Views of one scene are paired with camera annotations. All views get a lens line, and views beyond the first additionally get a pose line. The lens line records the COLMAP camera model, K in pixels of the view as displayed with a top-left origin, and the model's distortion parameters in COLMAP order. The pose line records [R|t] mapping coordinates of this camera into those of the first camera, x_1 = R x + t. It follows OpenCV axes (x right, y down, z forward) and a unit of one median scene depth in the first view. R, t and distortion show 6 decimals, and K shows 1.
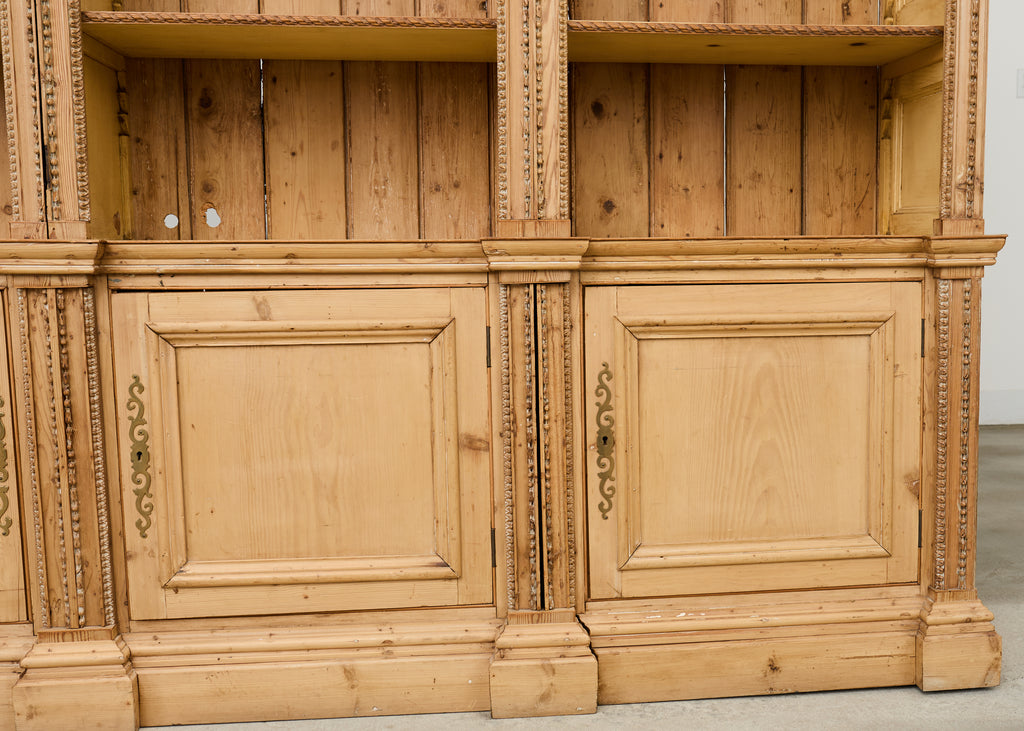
lens RADIAL K [[1263.3, 0, 629.1], [0, 1263.3, 409.0], [0, 0, 1]] dist [-0.030732, 0.000000]
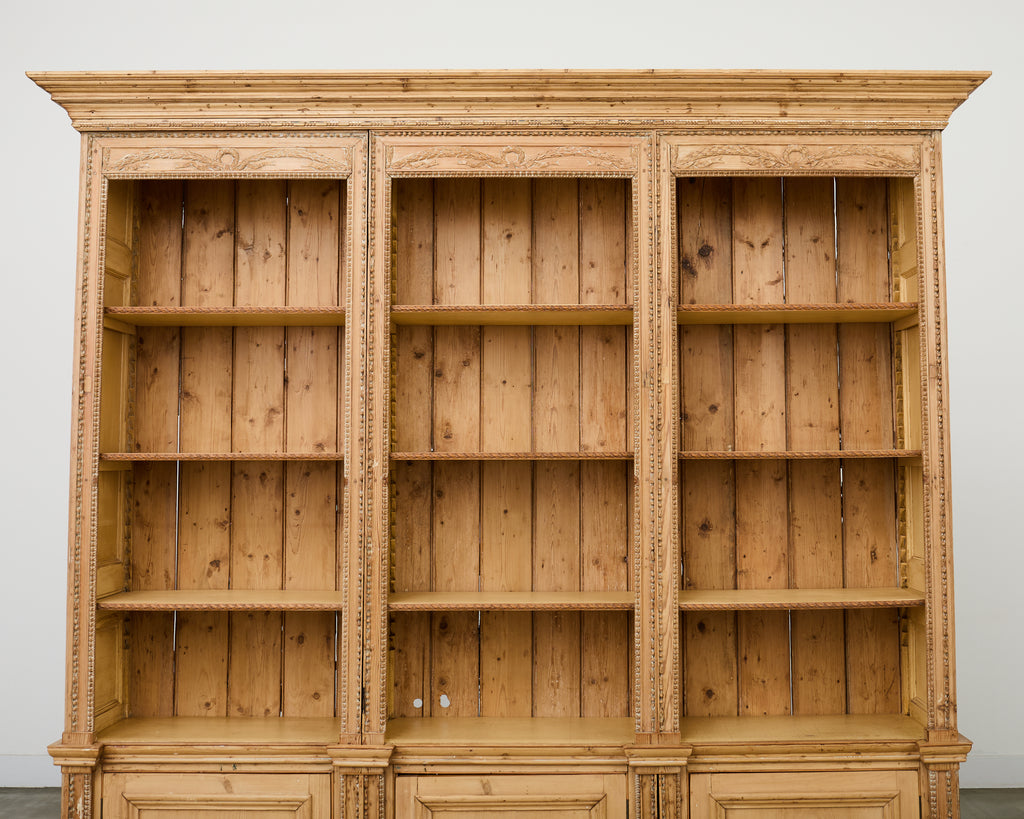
lens RADIAL K [[1433.8, 0, 571.9], [0, 1433.8, 326.4], [0, 0, 1]] dist [-0.041319, 0.000000]
pose [[0.990273, -0.013002, -0.138531, 0.071504], [-0.018712, 0.974135, -0.225193, -0.236279], [0.137876, 0.225594, 0.964416, -0.833039]]
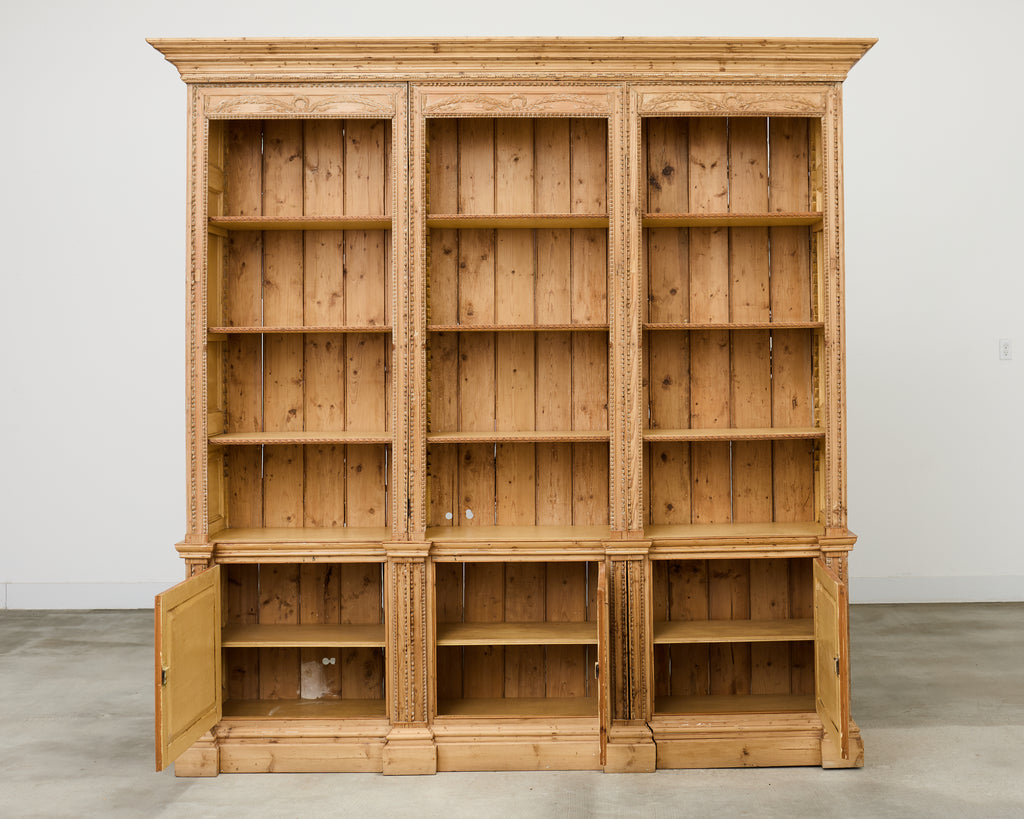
lens RADIAL K [[1396.7, 0, 628.8], [0, 1396.7, 299.0], [0, 0, 1]] dist [-0.041978, 0.000000]
pose [[0.993609, -0.007754, -0.112613, 0.194315], [-0.010984, 0.986262, -0.164823, -0.145059], [0.112344, 0.165006, 0.979873, -1.355685]]
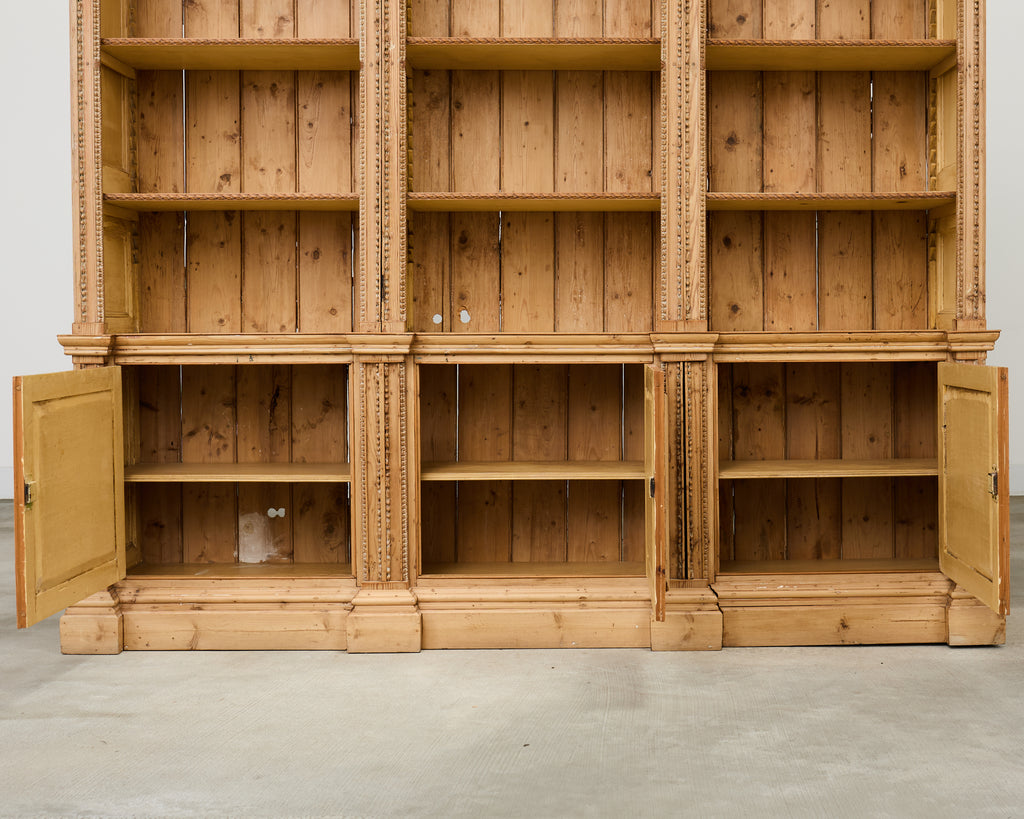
lens RADIAL K [[1433.8, 0, 633.1], [0, 1433.8, 356.3], [0, 0, 1]] dist [-0.041319, 0.000000]
pose [[0.994635, 0.003271, -0.103394, 0.044508], [-0.014416, 0.994130, -0.107225, 0.081643], [0.102436, 0.108140, 0.988844, -0.726877]]
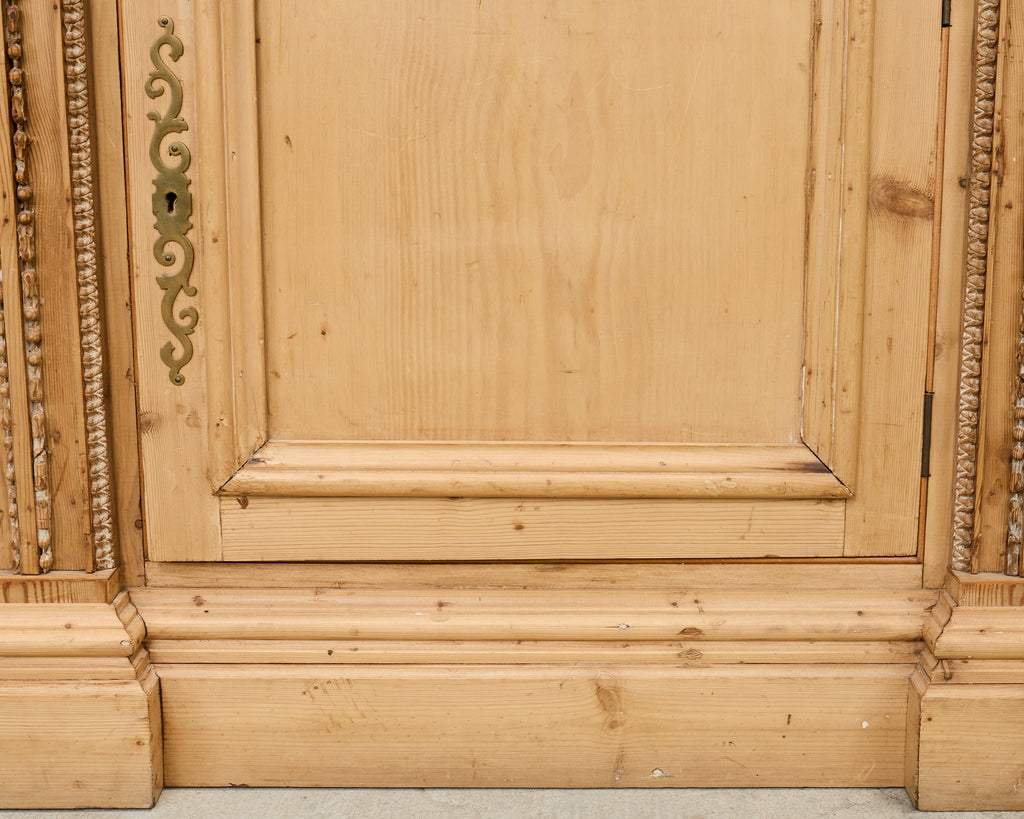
lens RADIAL K [[1504.5, 0, 586.8], [0, 1504.5, 350.1], [0, 0, 1]] dist [-0.044822, 0.000000]
pose [[0.994083, 0.033363, -0.103375, -0.178933], [-0.028404, 0.998391, 0.049077, 0.057985], [0.104846, -0.045851, 0.993431, 0.466181]]
